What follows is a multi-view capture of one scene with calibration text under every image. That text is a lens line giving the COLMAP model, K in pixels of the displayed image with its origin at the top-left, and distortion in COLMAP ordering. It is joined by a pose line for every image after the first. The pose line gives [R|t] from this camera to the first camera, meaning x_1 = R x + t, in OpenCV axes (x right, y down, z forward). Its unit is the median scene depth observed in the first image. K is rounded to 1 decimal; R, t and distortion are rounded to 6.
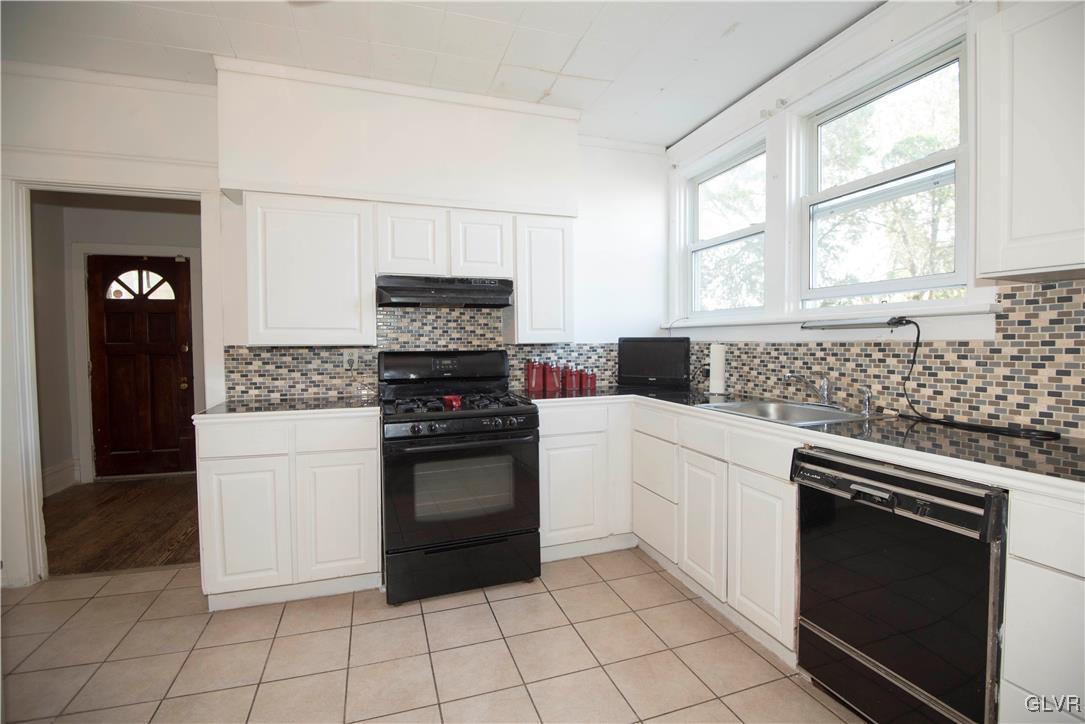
lens RADIAL K [[502.0, 0, 549.7], [0, 502.0, 359.5], [0, 0, 1]] dist [-0.024897, -0.009376]
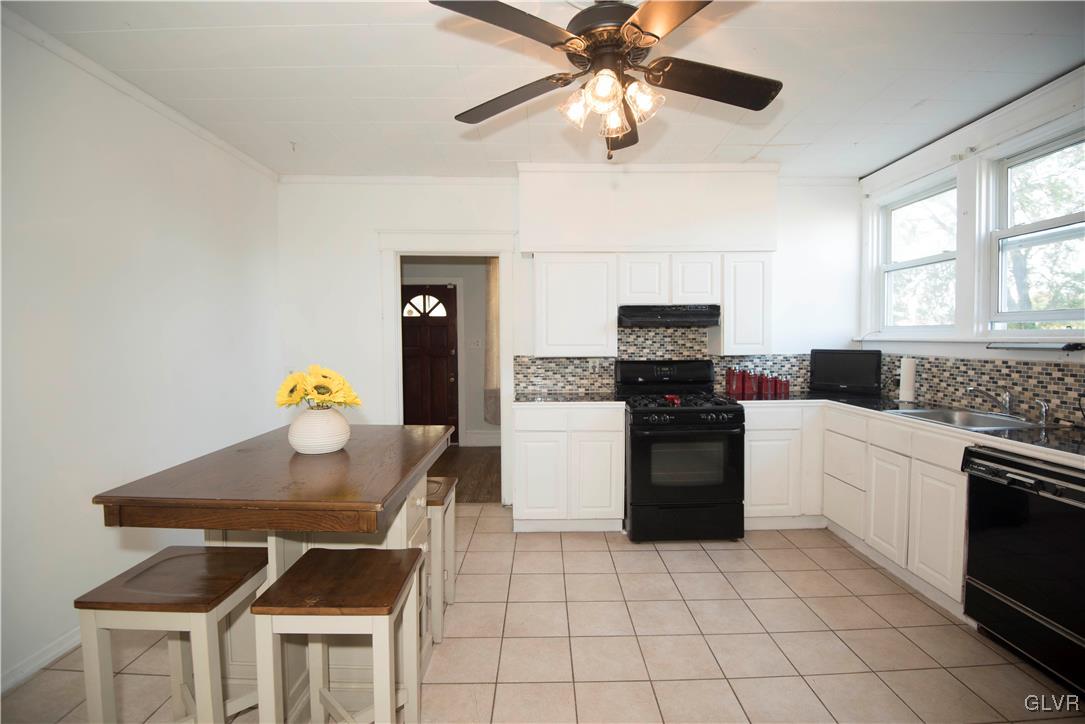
lens RADIAL K [[502.0, 0, 546.3], [0, 502.0, 357.1], [0, 0, 1]] dist [-0.024897, -0.009376]
pose [[0.945285, 0.012759, -0.325997, -0.086823], [-0.011967, 0.999919, 0.004436, -0.032030], [0.326027, -0.000292, 0.945361, -0.379283]]
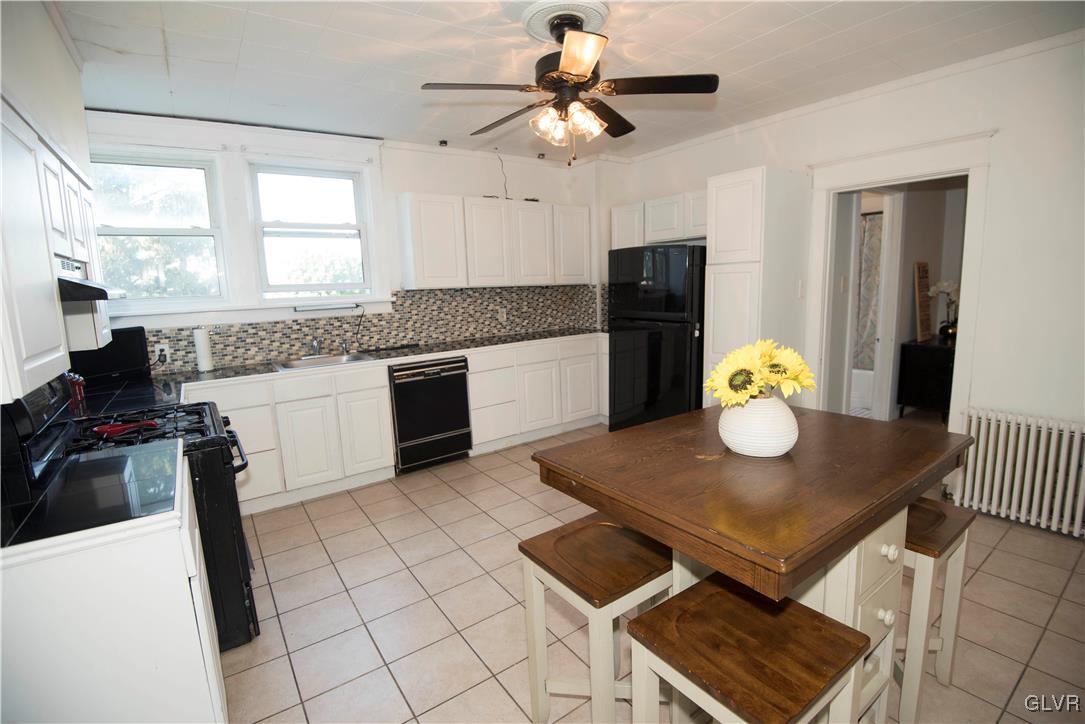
lens RADIAL K [[502.0, 0, 541.8], [0, 502.0, 357.9], [0, 0, 1]] dist [-0.024897, -0.009376]
pose [[-0.266040, -0.130988, 0.955021, -1.123654], [0.070592, 0.985417, 0.154822, -0.097438], [-0.961374, 0.108606, -0.252914, 0.604155]]
